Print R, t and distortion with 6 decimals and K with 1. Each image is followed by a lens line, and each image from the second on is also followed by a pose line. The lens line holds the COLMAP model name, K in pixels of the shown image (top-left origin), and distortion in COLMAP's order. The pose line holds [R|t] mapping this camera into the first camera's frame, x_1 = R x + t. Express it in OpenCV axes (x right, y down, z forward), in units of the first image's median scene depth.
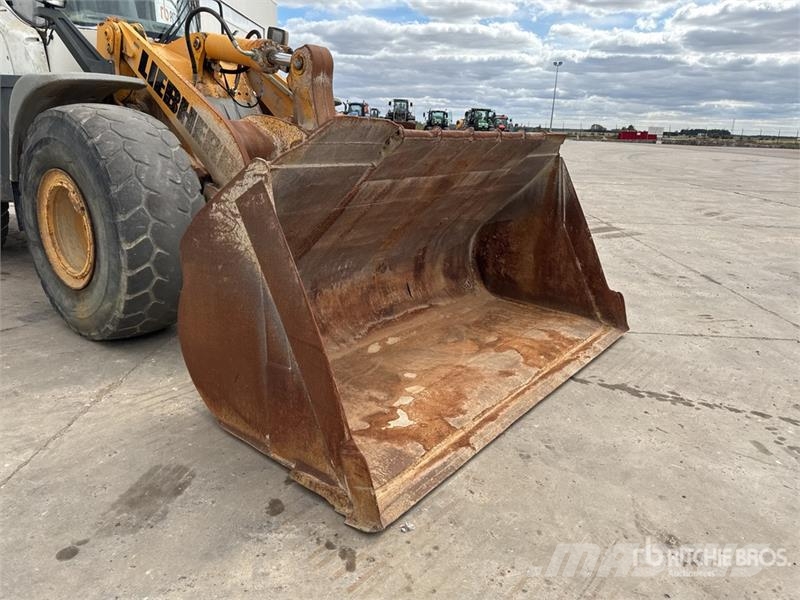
lens RADIAL K [[560.9, 0, 405.9], [0, 560.9, 300.5], [0, 0, 1]] dist [0.082397, -0.113097]
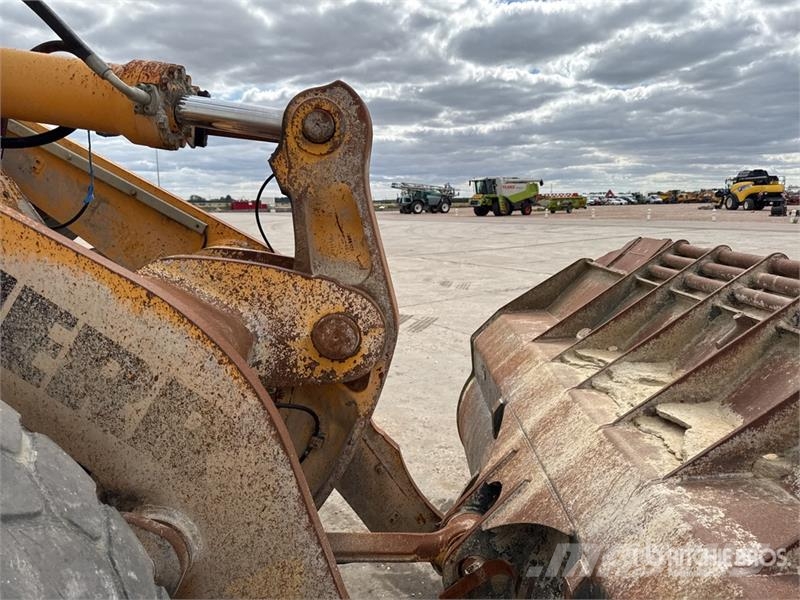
lens RADIAL K [[562.4, 0, 396.0], [0, 562.4, 293.9], [0, 0, 1]] dist [0.075366, -0.103346]
pose [[0.793981, -0.139685, 0.591677, -0.384199], [0.213579, 0.975299, -0.056354, -0.263449], [-0.569190, 0.171114, 0.804203, 0.655402]]
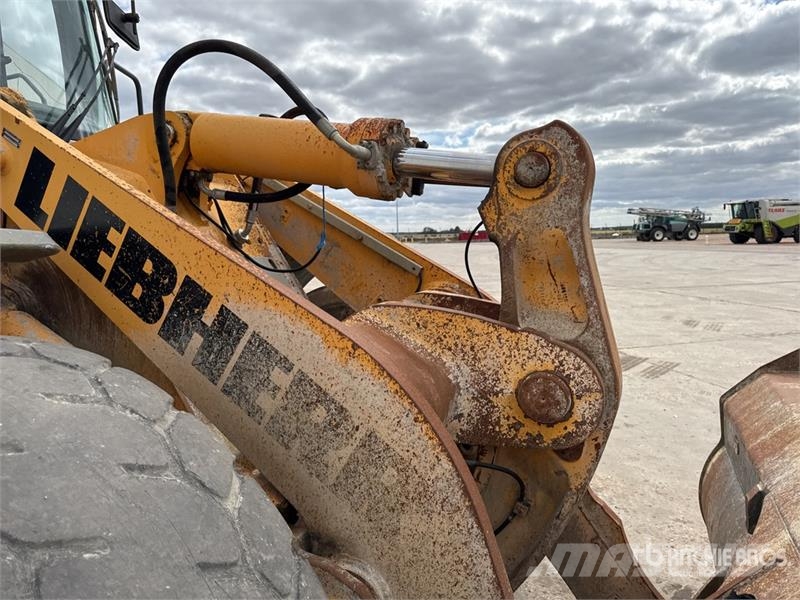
lens RADIAL K [[562.9, 0, 399.2], [0, 562.9, 289.2], [0, 0, 1]] dist [0.087955, -0.114315]
pose [[0.963099, -0.082513, 0.256186, -0.363005], [0.131877, 0.974428, -0.181928, -0.278429], [-0.234623, 0.209000, 0.949353, 0.668021]]
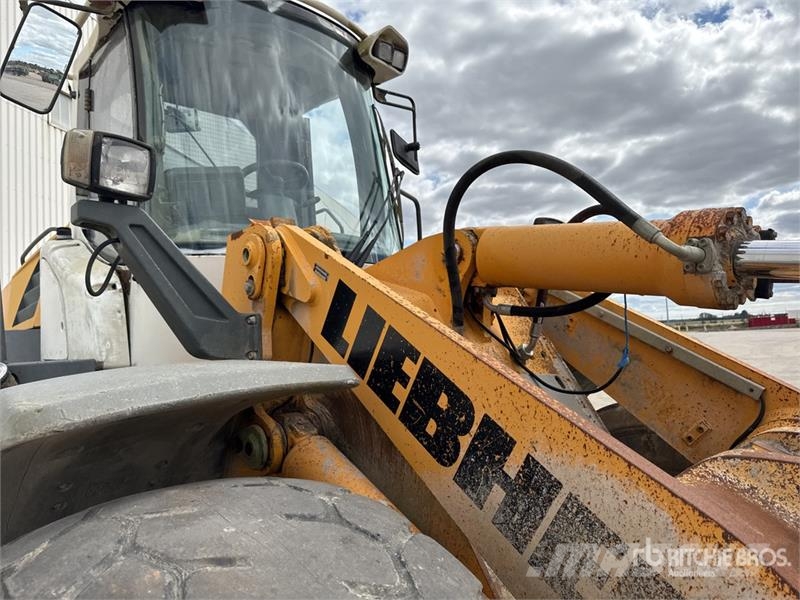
lens RADIAL K [[563.5, 0, 382.0], [0, 563.5, 297.7], [0, 0, 1]] dist [-0.006256, -0.006062]
pose [[0.975245, -0.099353, -0.197548, -0.385547], [0.021841, 0.932289, -0.361055, -0.316361], [0.220044, 0.347802, 0.911380, 0.718843]]
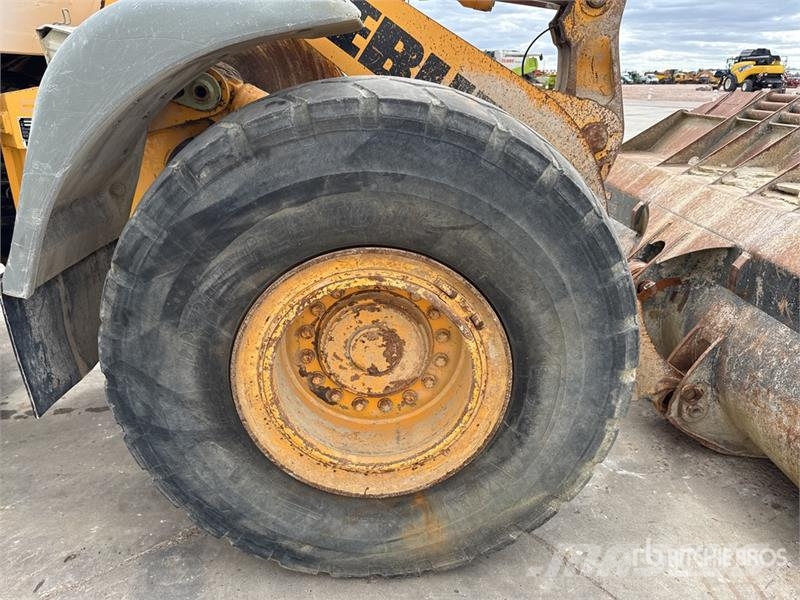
lens RADIAL K [[565.1, 0, 400.4], [0, 565.1, 299.9], [0, 0, 1]] dist [0.026852, -0.031532]
pose [[0.772962, -0.258643, 0.579339, -0.772931], [0.204322, 0.965964, 0.158641, -0.234986], [-0.600652, -0.004252, 0.799500, 0.617806]]
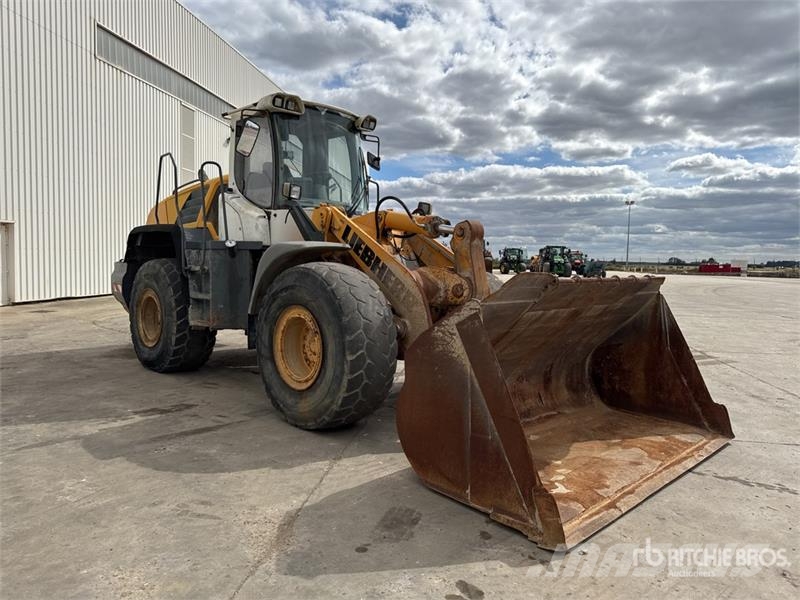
lens RADIAL K [[569.8, 0, 394.2], [0, 569.8, 286.1], [0, 0, 1]] dist [0.063213, -0.116711]
pose [[0.989810, -0.009349, -0.142085, -0.147409], [-0.027074, 0.967281, -0.252258, 0.076451], [0.139794, 0.253535, 0.957172, -0.348654]]
